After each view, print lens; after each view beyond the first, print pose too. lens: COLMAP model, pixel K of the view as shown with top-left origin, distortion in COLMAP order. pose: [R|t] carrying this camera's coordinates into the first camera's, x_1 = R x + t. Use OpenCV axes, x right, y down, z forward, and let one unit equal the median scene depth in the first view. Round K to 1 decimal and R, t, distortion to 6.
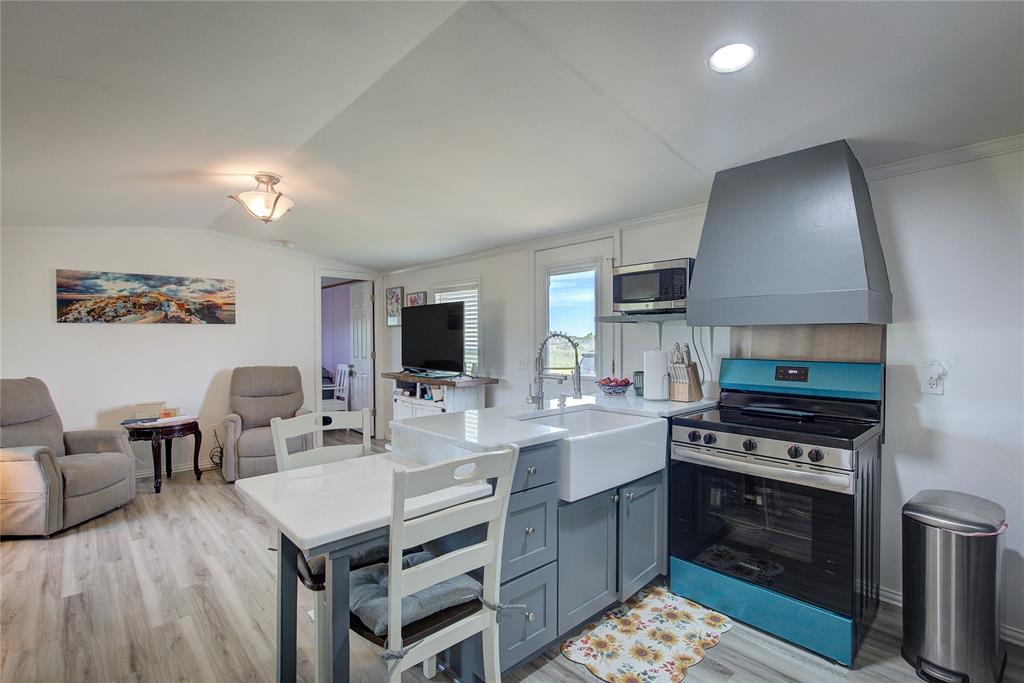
lens RADIAL K [[466.9, 0, 513.1], [0, 466.9, 343.3], [0, 0, 1]] dist [-0.003138, 0.001139]
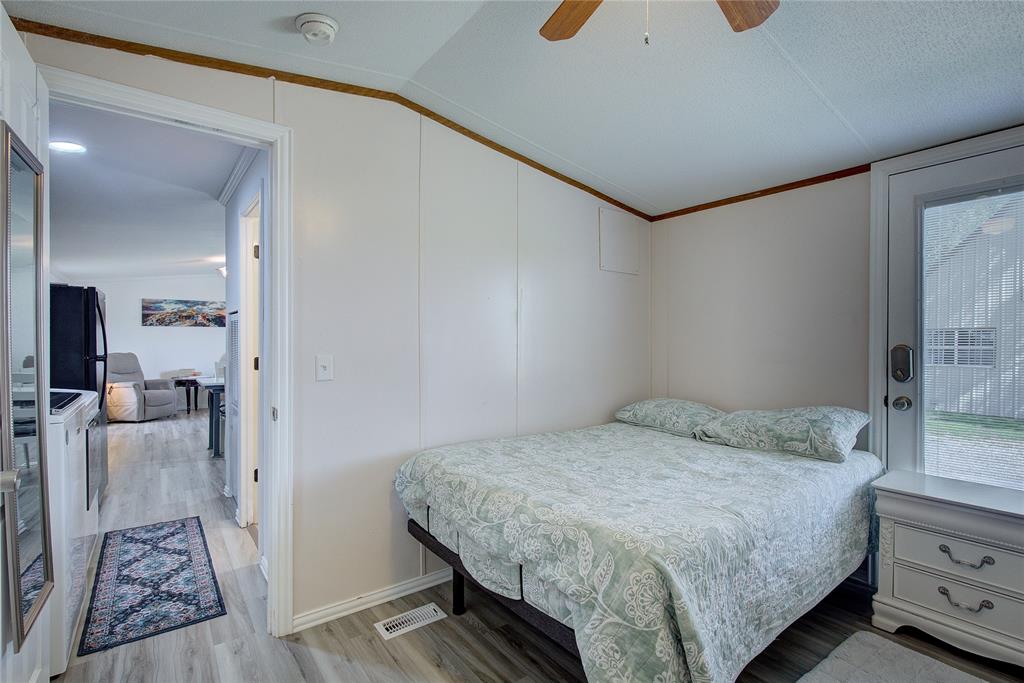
lens RADIAL K [[466.9, 0, 510.9], [0, 466.9, 347.2], [0, 0, 1]] dist [-0.003138, 0.001139]
pose [[0.994895, 0.010700, -0.100344, 0.735412], [-0.010579, 0.999943, 0.001738, 0.024611], [0.100357, -0.000668, 0.994951, -0.766666]]
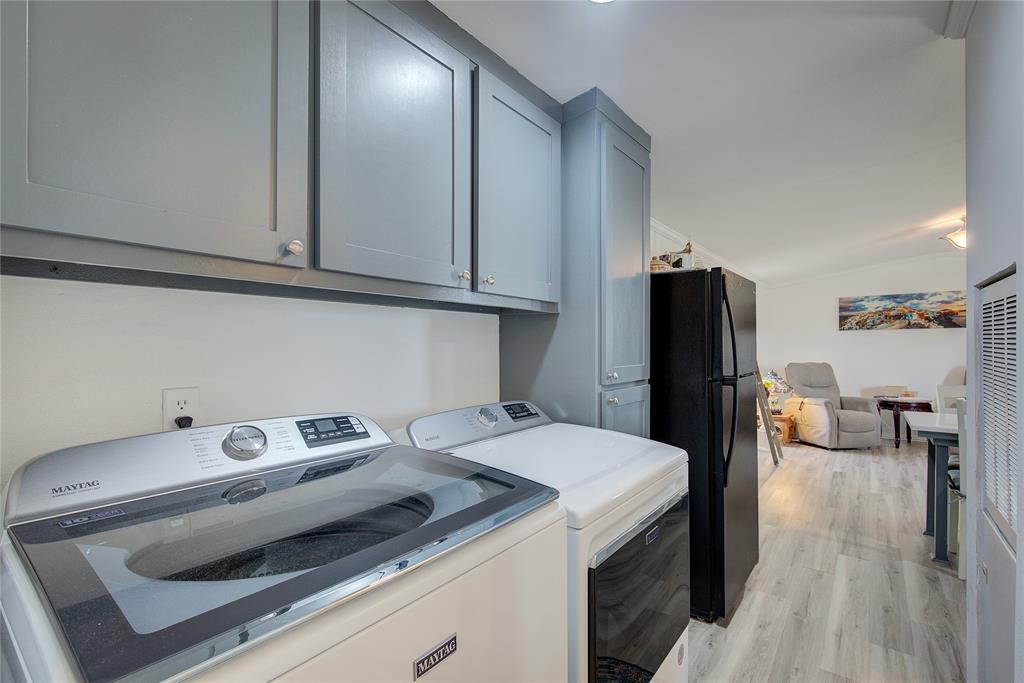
lens RADIAL K [[466.9, 0, 517.5], [0, 466.9, 345.6], [0, 0, 1]] dist [-0.003138, 0.001139]
pose [[0.169264, 0.003942, -0.985563, 0.426082], [-0.011415, 0.999933, 0.002039, 0.017045], [0.985505, 0.010905, 0.169297, -0.372240]]
